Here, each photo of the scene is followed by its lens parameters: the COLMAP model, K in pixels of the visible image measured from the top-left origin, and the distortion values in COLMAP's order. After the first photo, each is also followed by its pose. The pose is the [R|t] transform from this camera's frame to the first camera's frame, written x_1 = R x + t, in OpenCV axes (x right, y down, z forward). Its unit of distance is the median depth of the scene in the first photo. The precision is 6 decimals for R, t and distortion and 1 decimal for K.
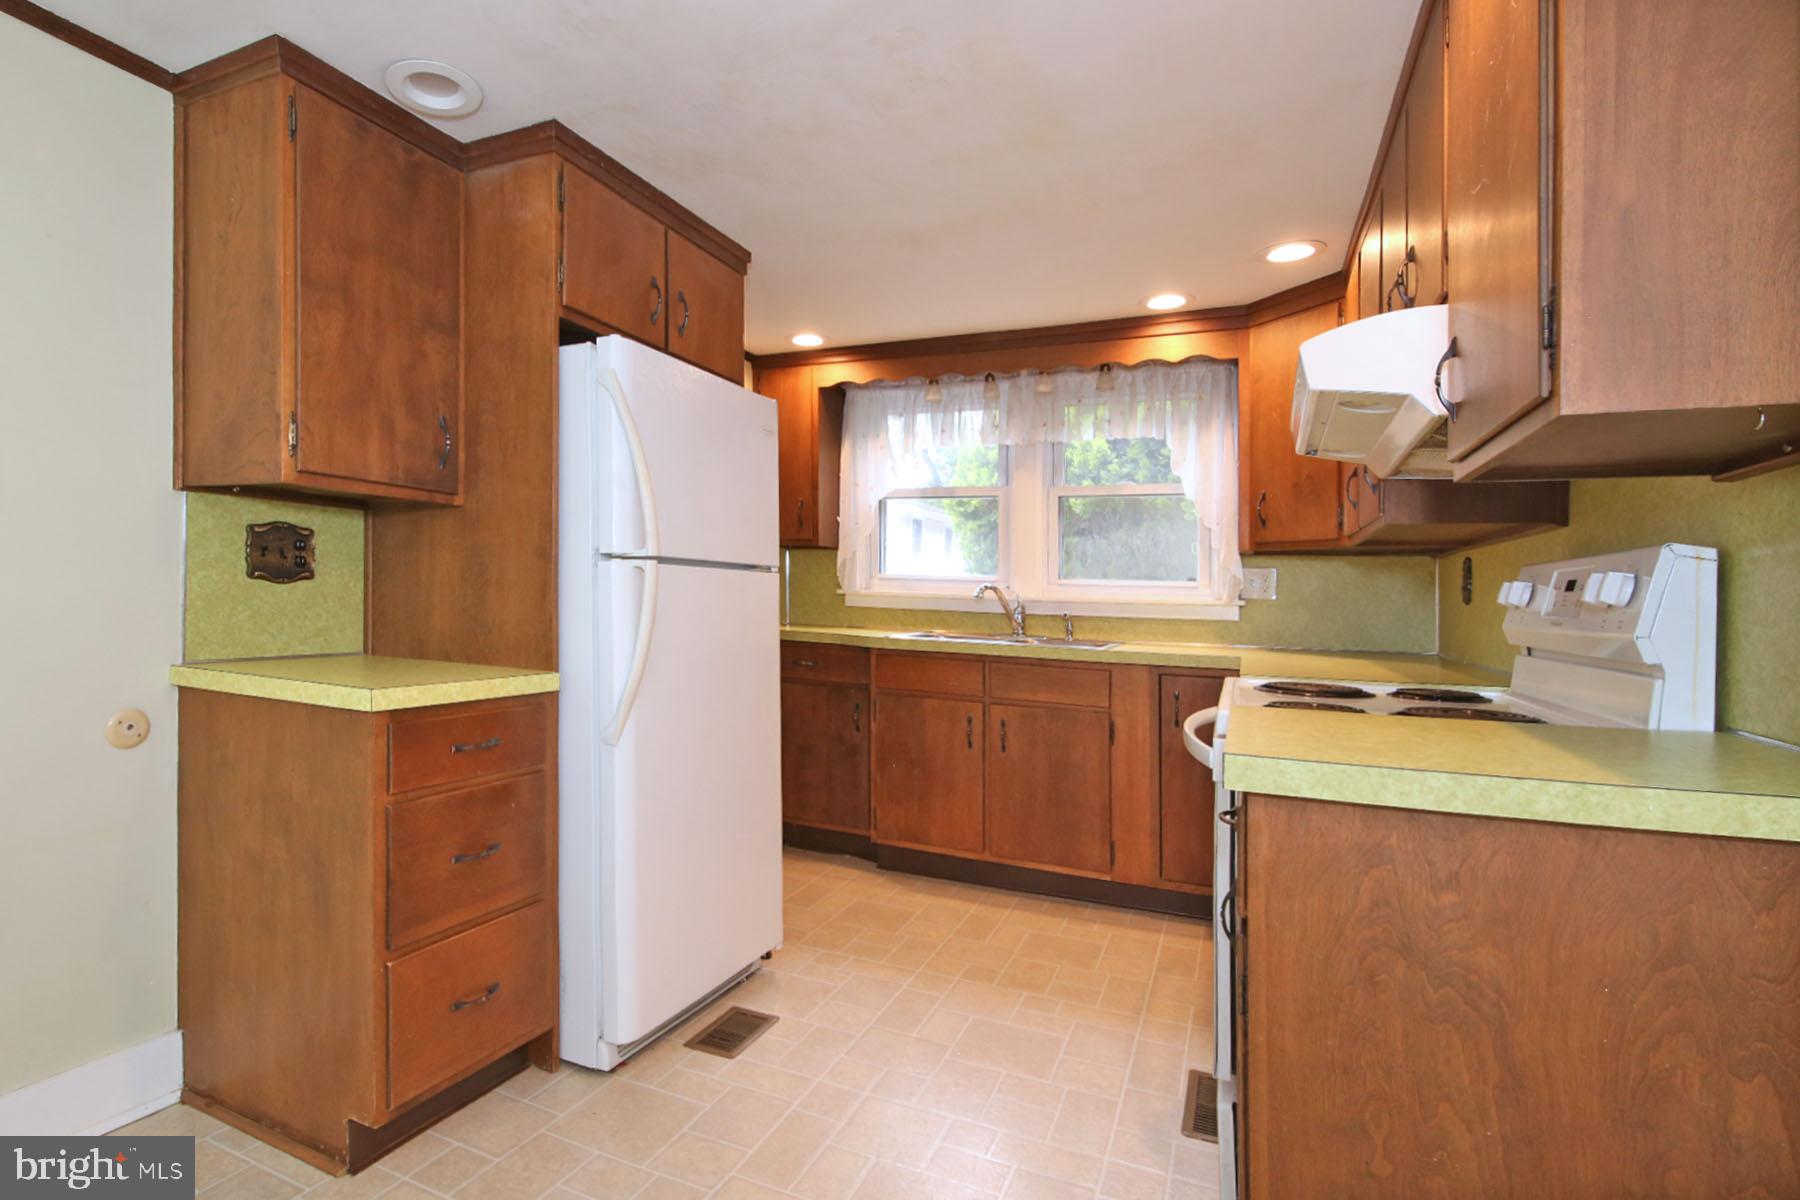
lens RADIAL K [[860.8, 0, 740.6], [0, 860.8, 602.9], [0, 0, 1]] dist [-0.016333, -0.002952]
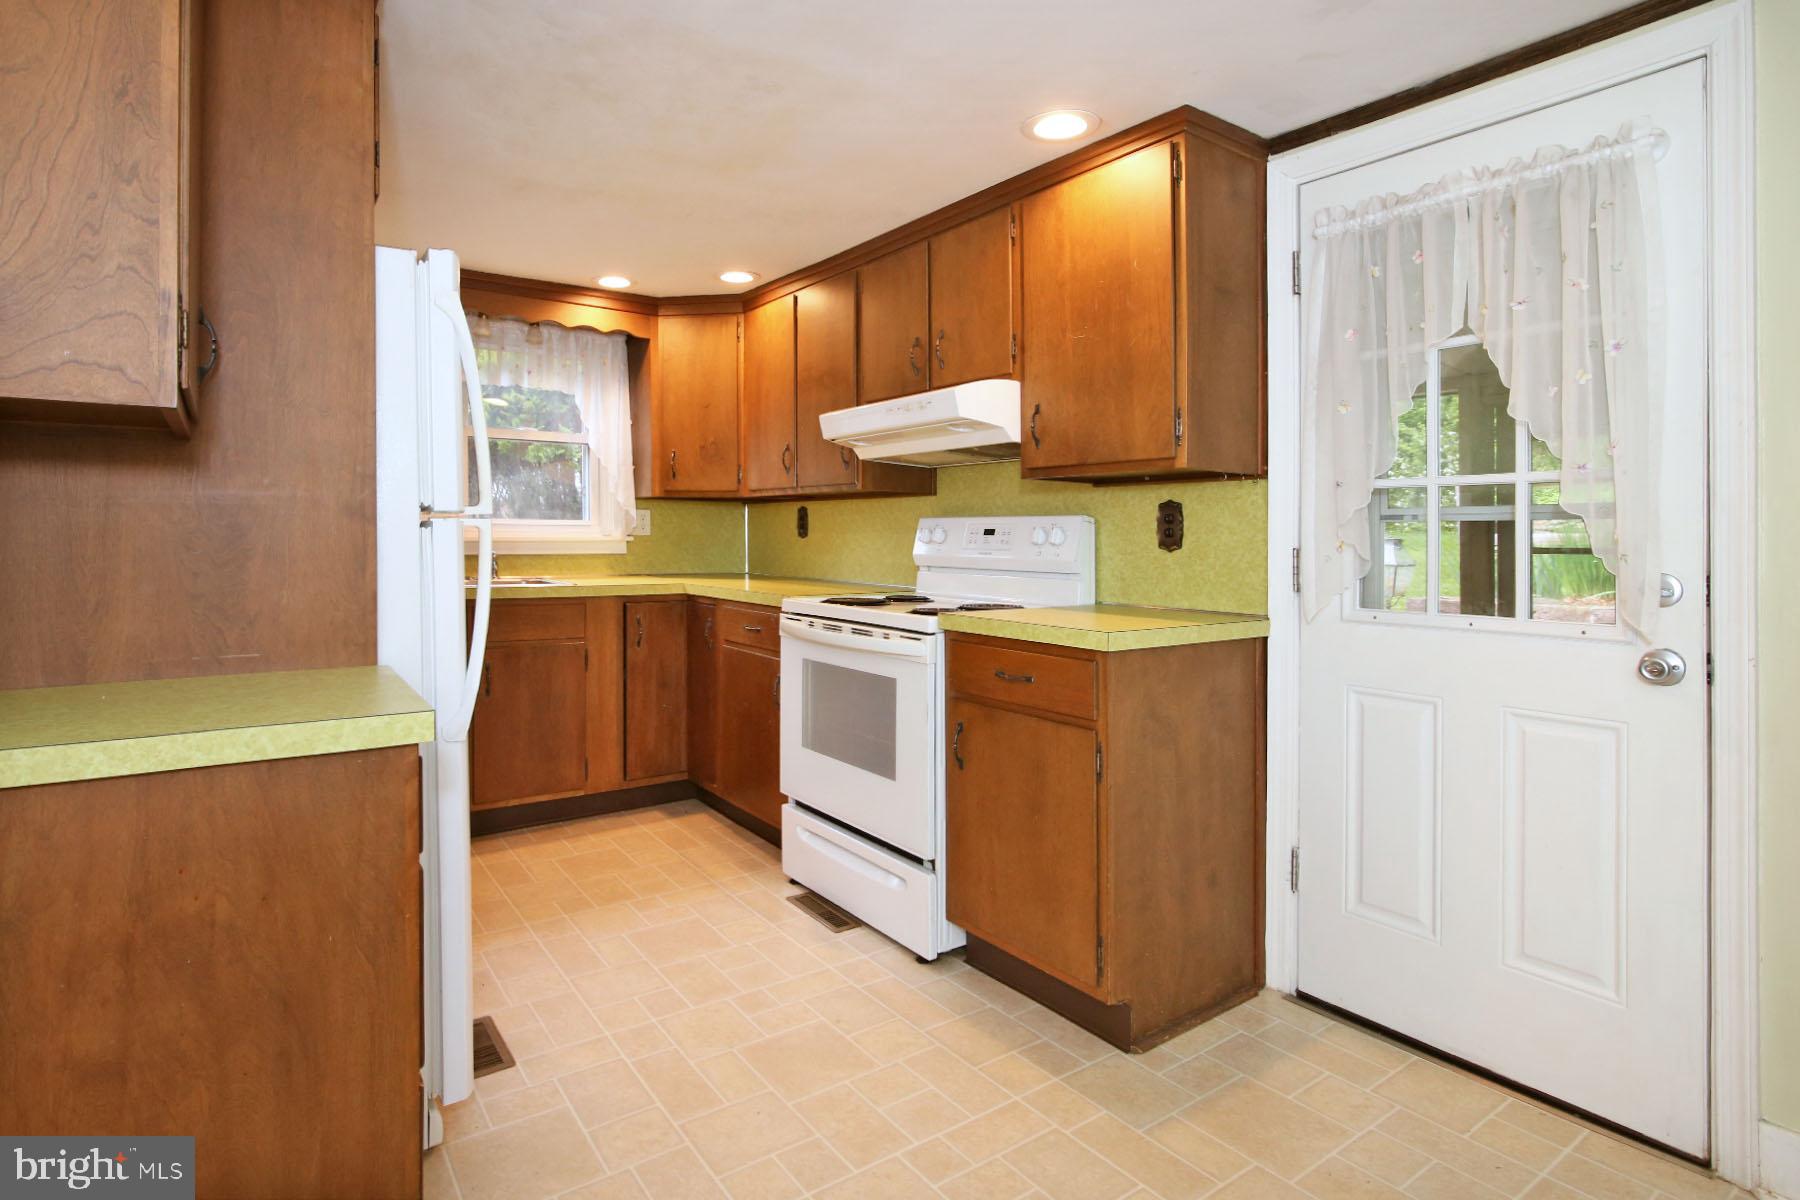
lens RADIAL K [[860.8, 0, 884.4], [0, 860.8, 512.7], [0, 0, 1]] dist [-0.016333, -0.002952]
pose [[0.495024, -0.001955, 0.868877, -0.562462], [0.019317, 0.999775, -0.008756, -0.036661], [-0.868664, 0.021118, 0.494951, 0.183050]]
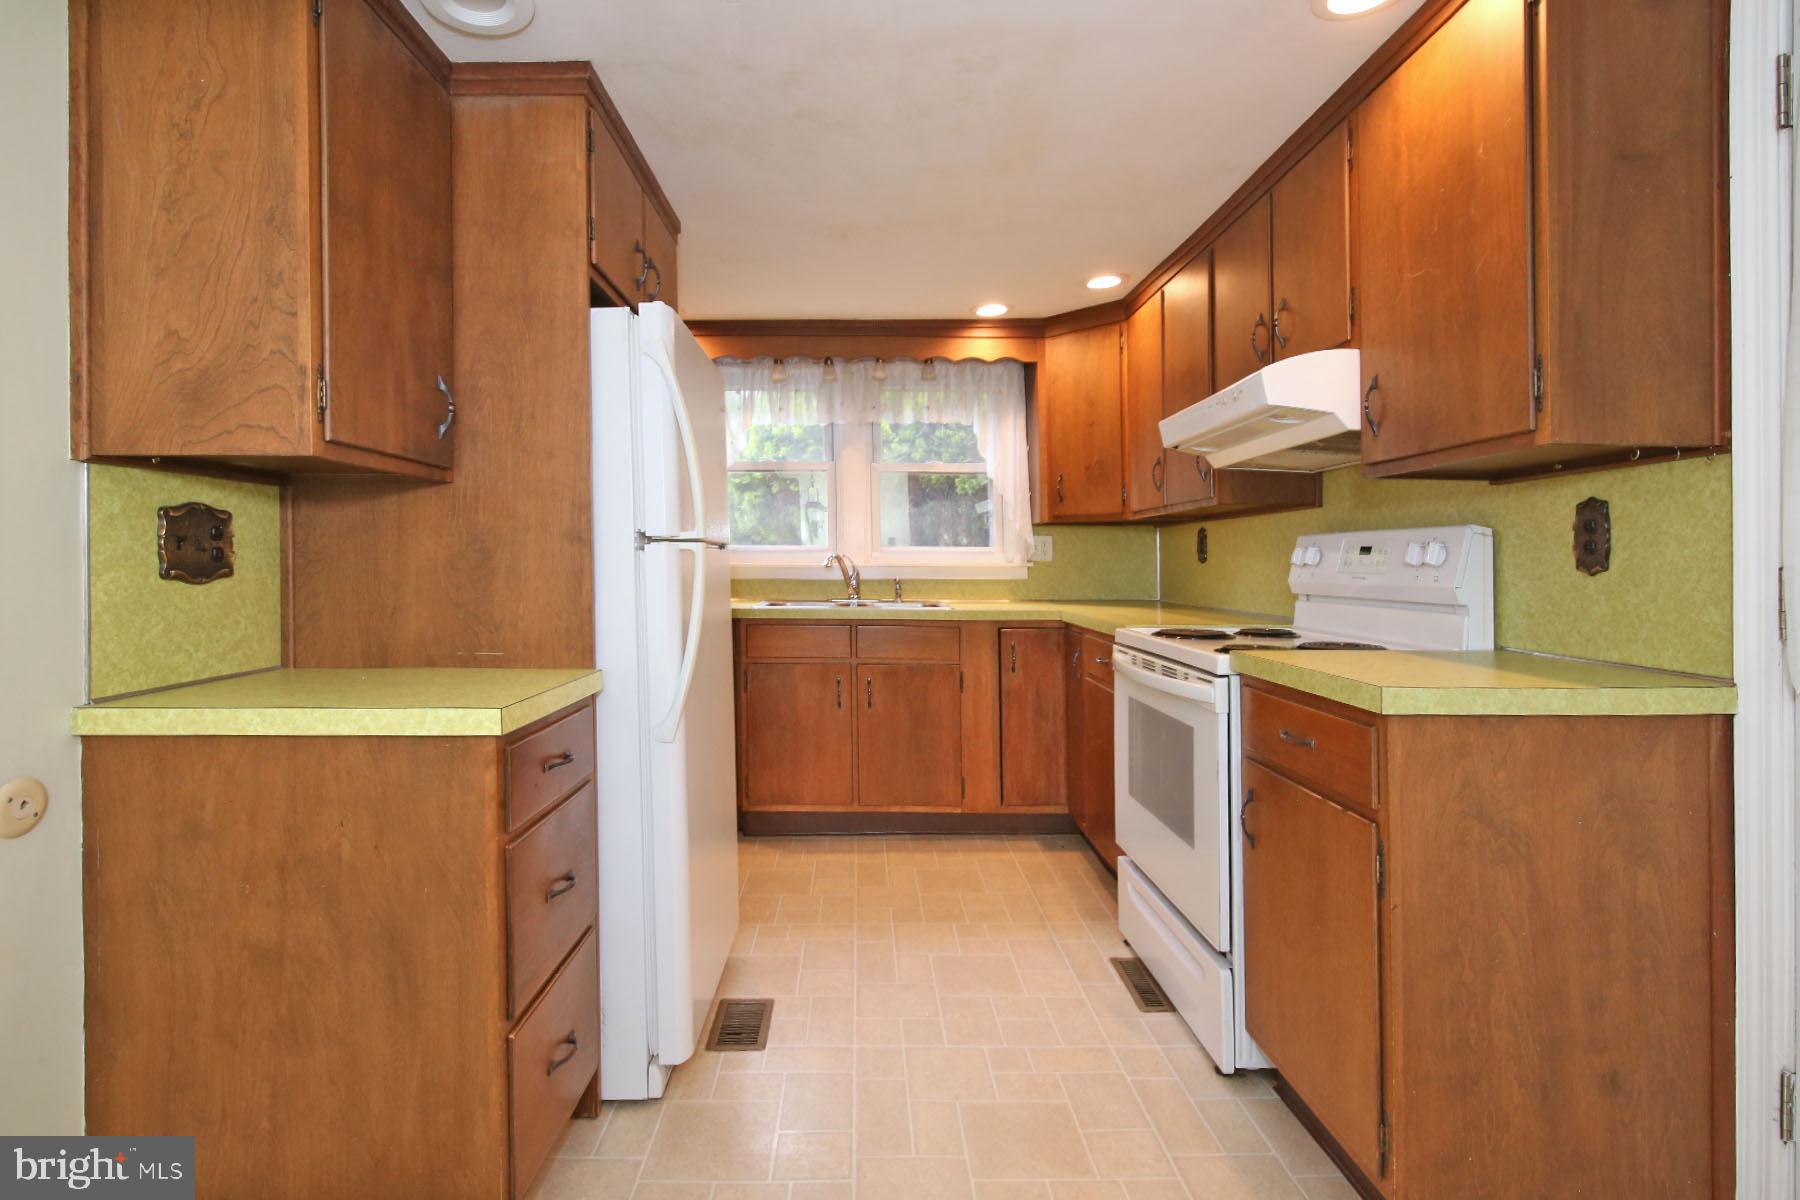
lens RADIAL K [[860.8, 0, 861.2], [0, 860.8, 556.0], [0, 0, 1]] dist [-0.016333, -0.002952]
pose [[0.890308, -0.025387, 0.454651, -0.327694], [0.031812, 0.999473, -0.006485, -0.021762], [-0.454247, 0.020237, 0.890646, 0.061776]]
